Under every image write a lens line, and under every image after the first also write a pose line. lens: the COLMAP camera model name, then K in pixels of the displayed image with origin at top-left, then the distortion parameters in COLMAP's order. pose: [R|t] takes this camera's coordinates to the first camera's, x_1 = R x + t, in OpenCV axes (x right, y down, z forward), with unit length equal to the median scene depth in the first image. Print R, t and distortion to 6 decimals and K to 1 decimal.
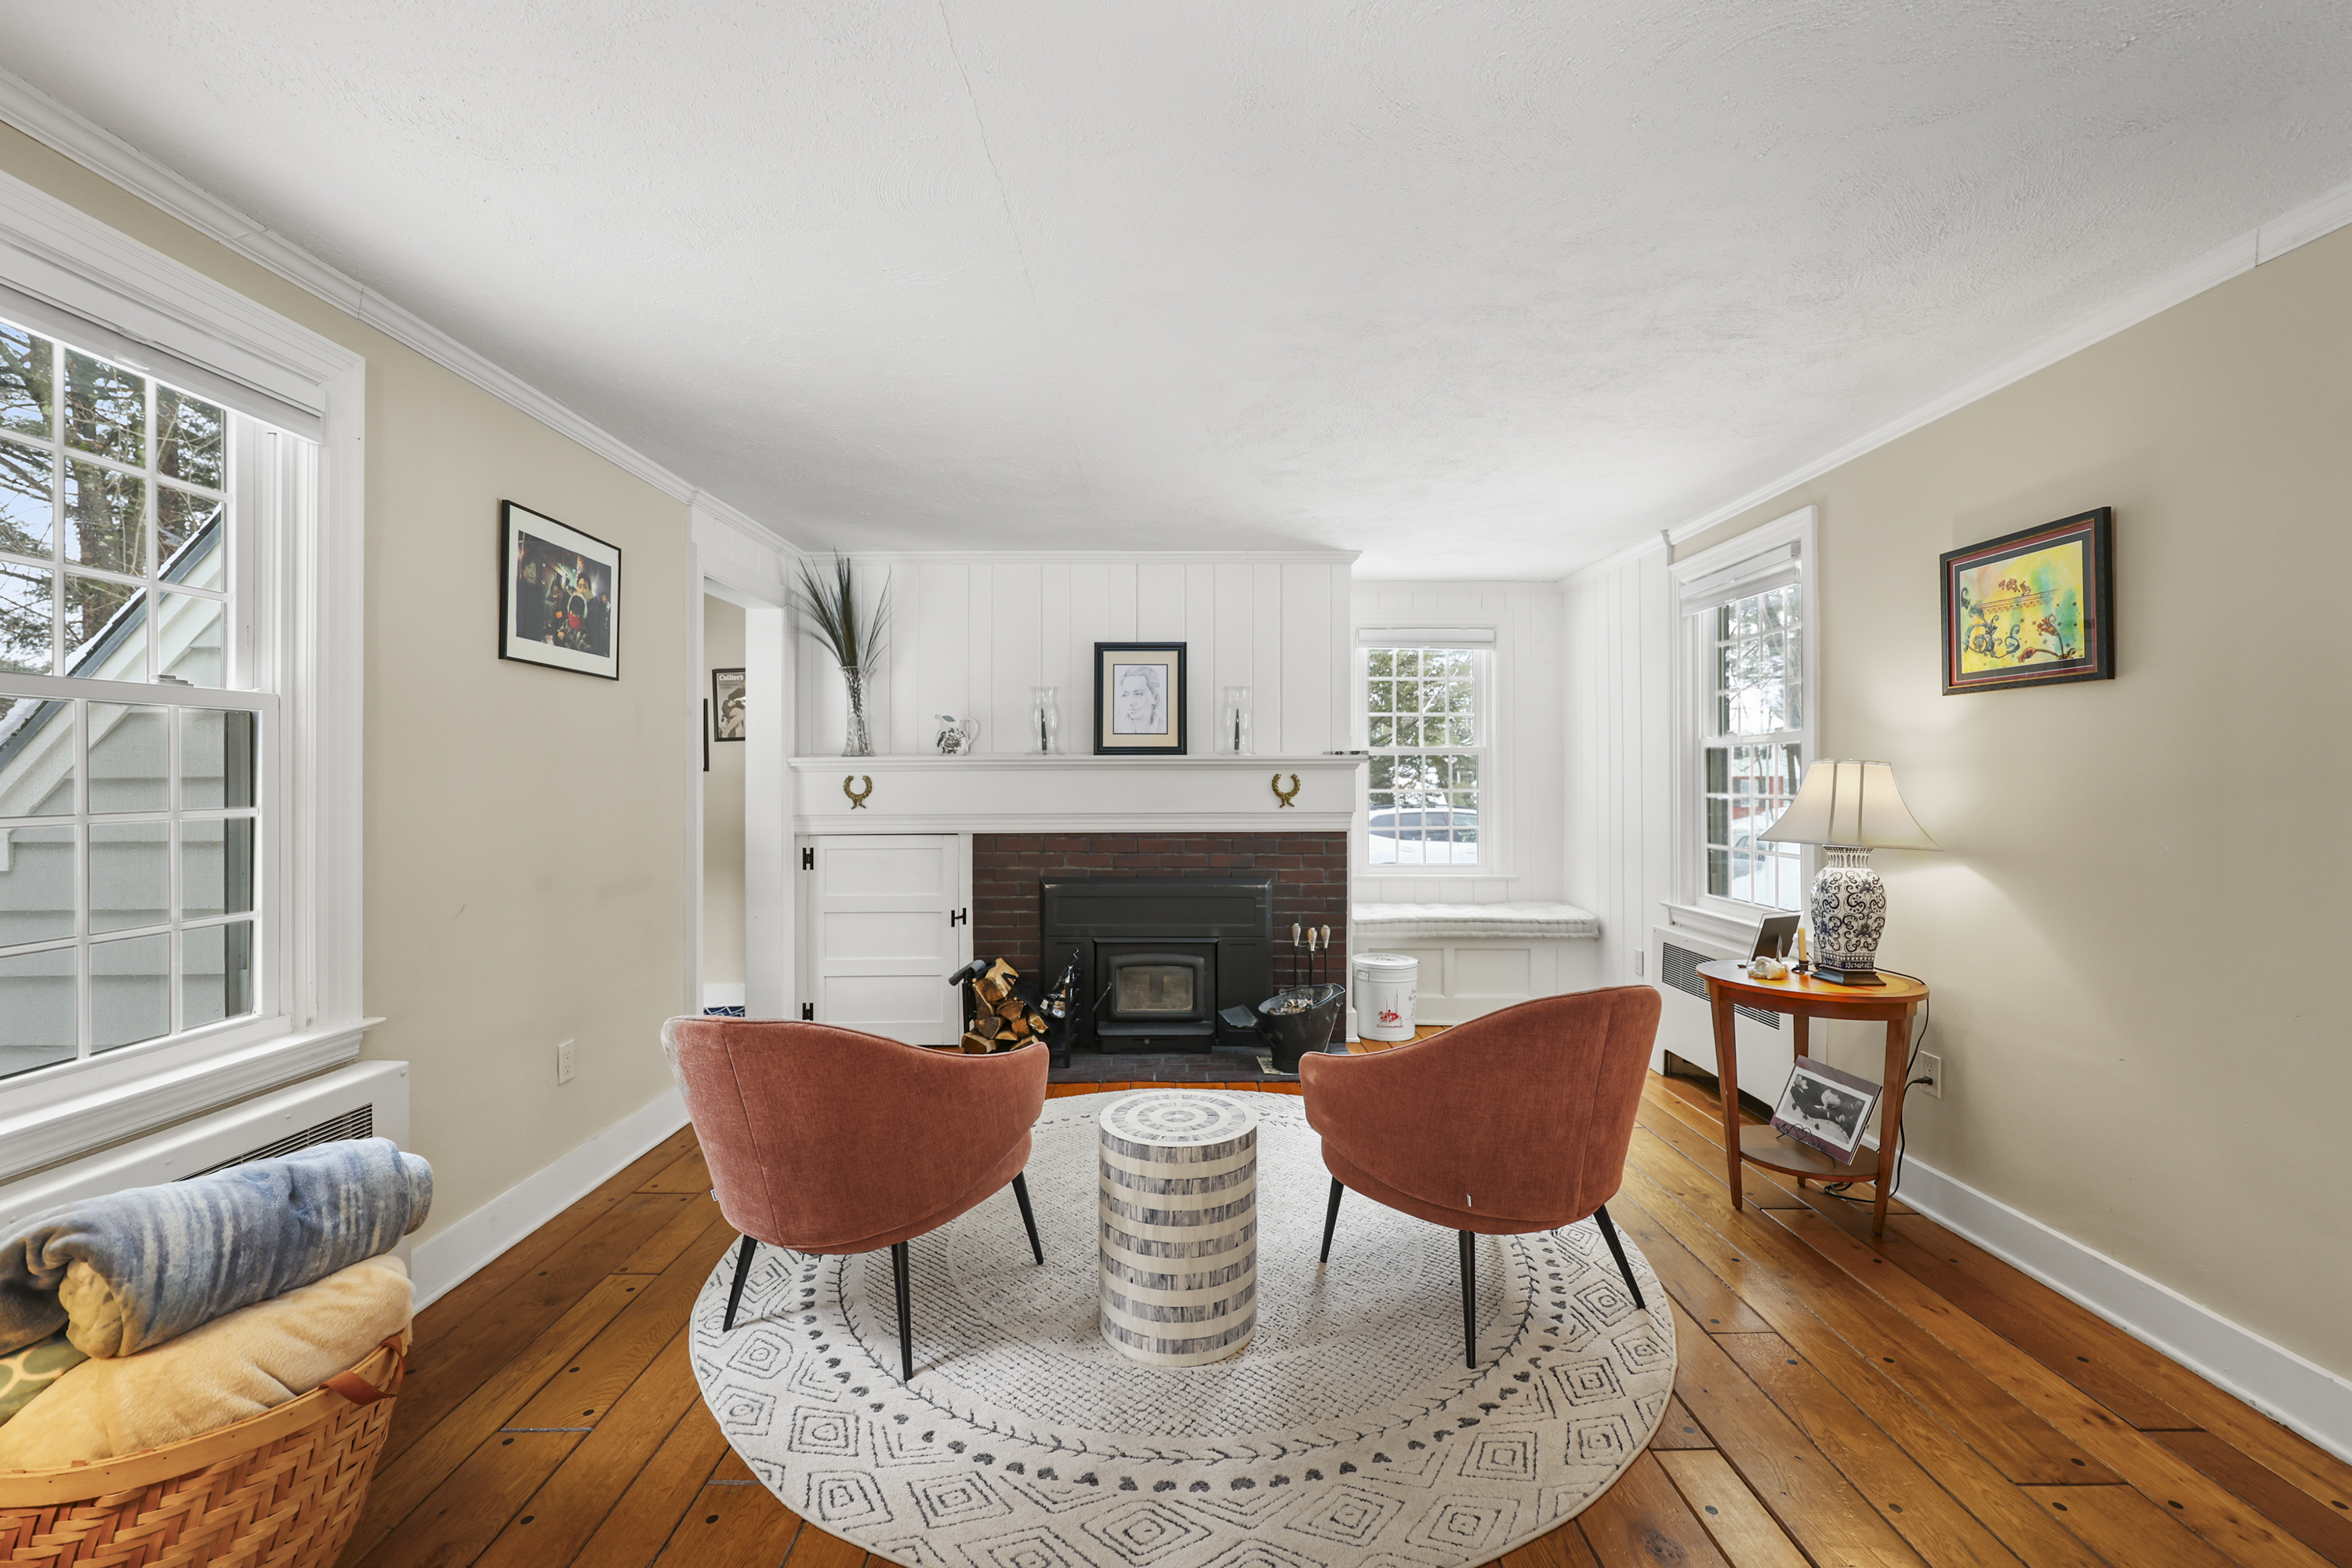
lens RADIAL K [[959.4, 0, 1176.0], [0, 959.4, 784.0], [0, 0, 1]] dist [0.001241, 0.000150]
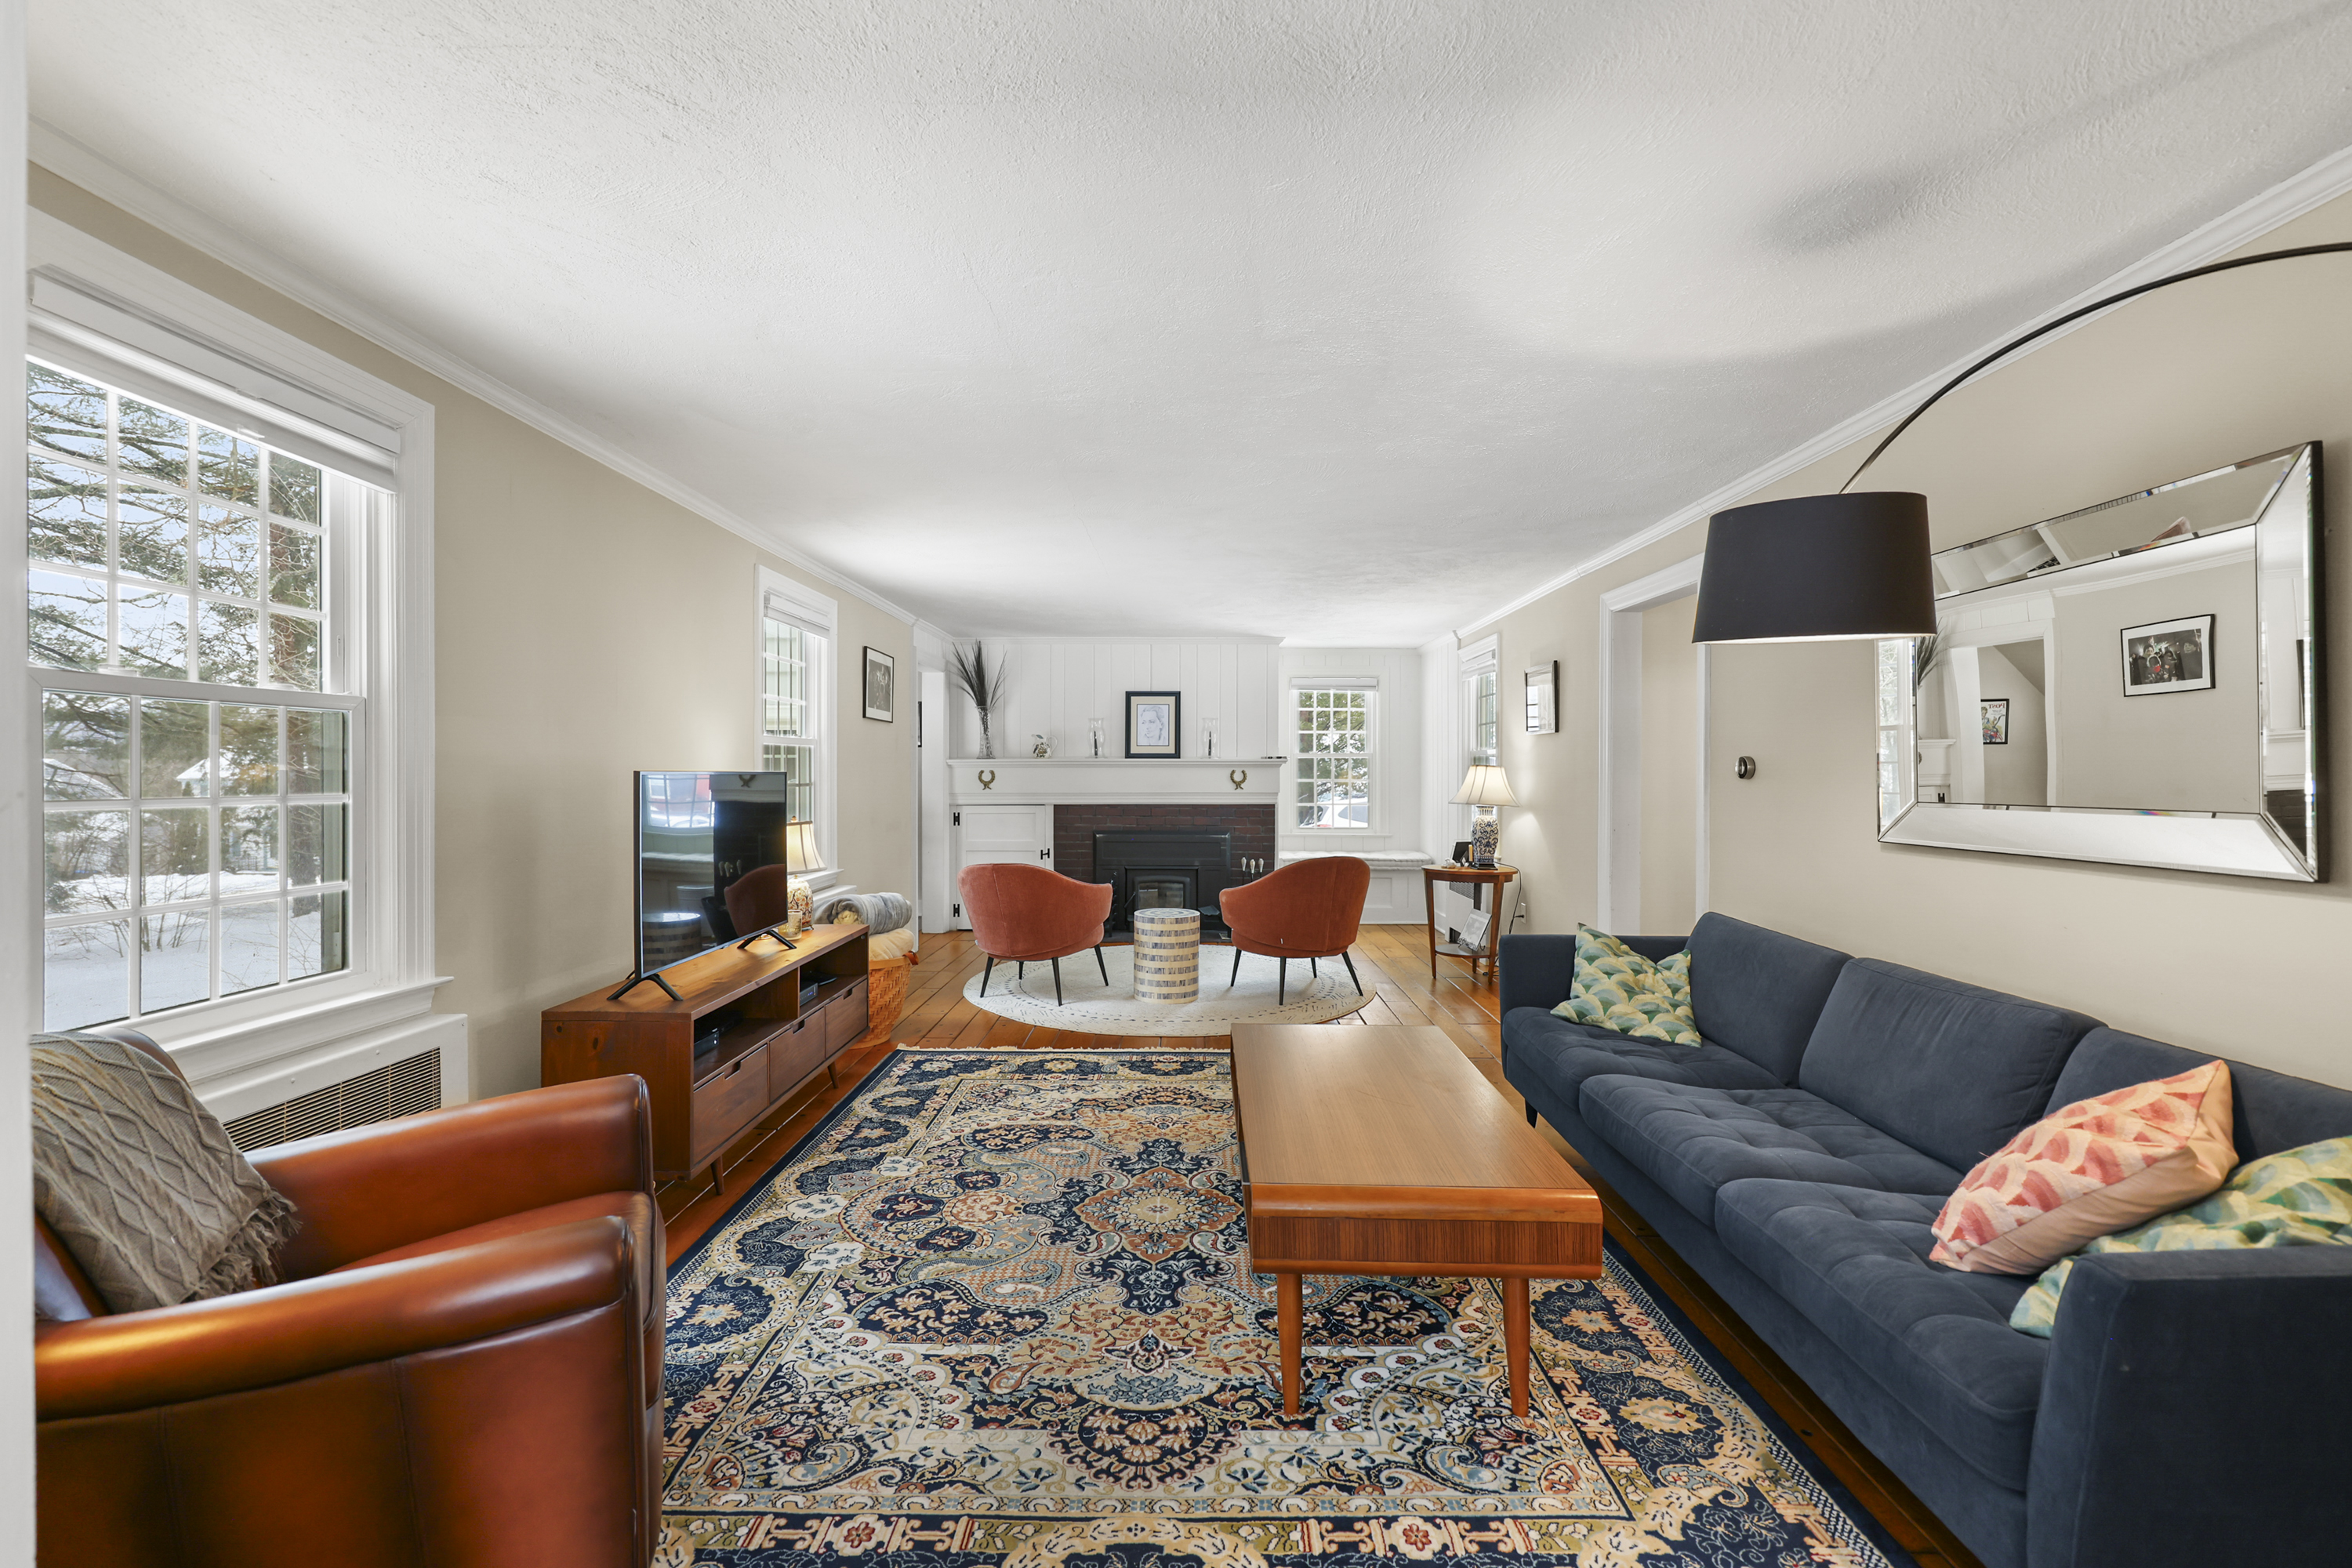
lens RADIAL K [[959.4, 0, 1176.0], [0, 959.4, 784.0], [0, 0, 1]] dist [0.001241, 0.000150]
pose [[0.999875, 0.003495, -0.015447, 0.047393], [-0.003379, 0.999966, 0.007527, 0.002956], [0.015473, -0.007474, 0.999852, -1.083782]]
